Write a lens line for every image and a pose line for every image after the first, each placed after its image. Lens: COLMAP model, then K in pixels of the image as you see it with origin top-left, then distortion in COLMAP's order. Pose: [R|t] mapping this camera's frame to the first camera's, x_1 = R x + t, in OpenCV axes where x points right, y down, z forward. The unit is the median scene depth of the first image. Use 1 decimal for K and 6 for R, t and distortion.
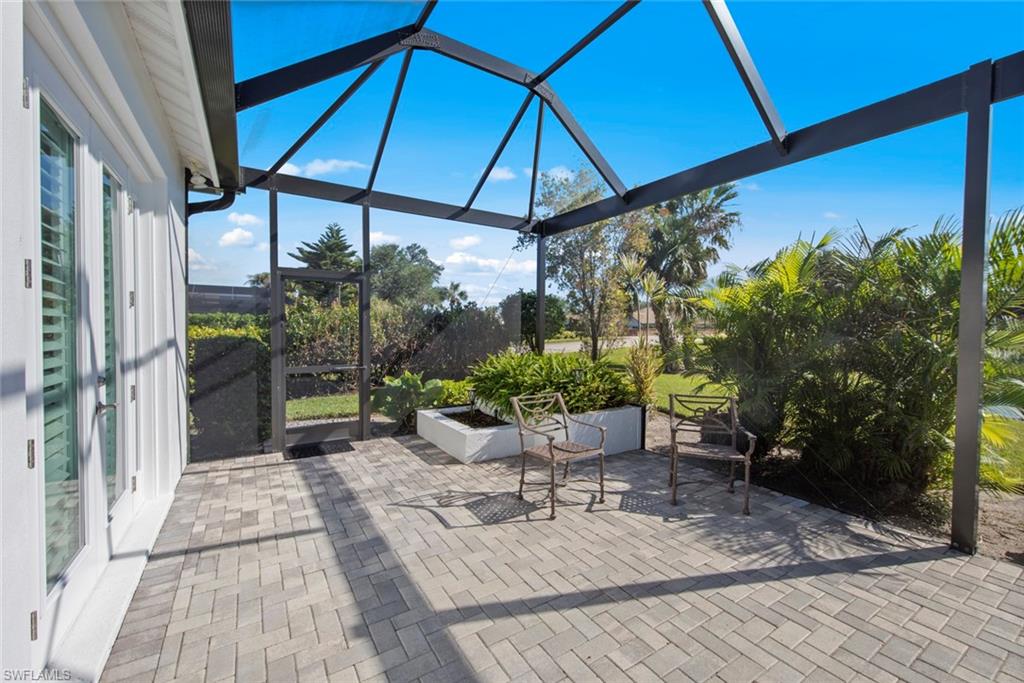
lens RADIAL K [[418.7, 0, 514.0], [0, 418.7, 337.3], [0, 0, 1]] dist [0.004328, 0.000200]
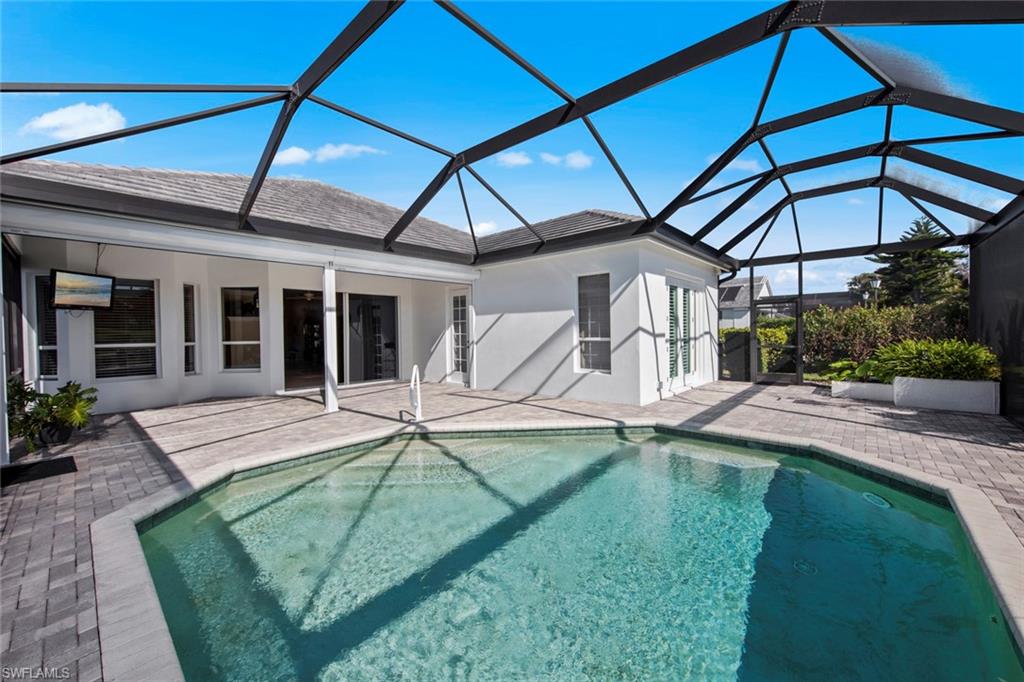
lens RADIAL K [[387.8, 0, 515.7], [0, 387.8, 335.7], [0, 0, 1]] dist [-0.000487, 0.000000]
pose [[0.266880, 0.000200, -0.963730, 0.364545], [-0.005304, 0.999985, -0.001261, 0.010880], [0.963715, 0.005448, 0.266877, -0.258443]]
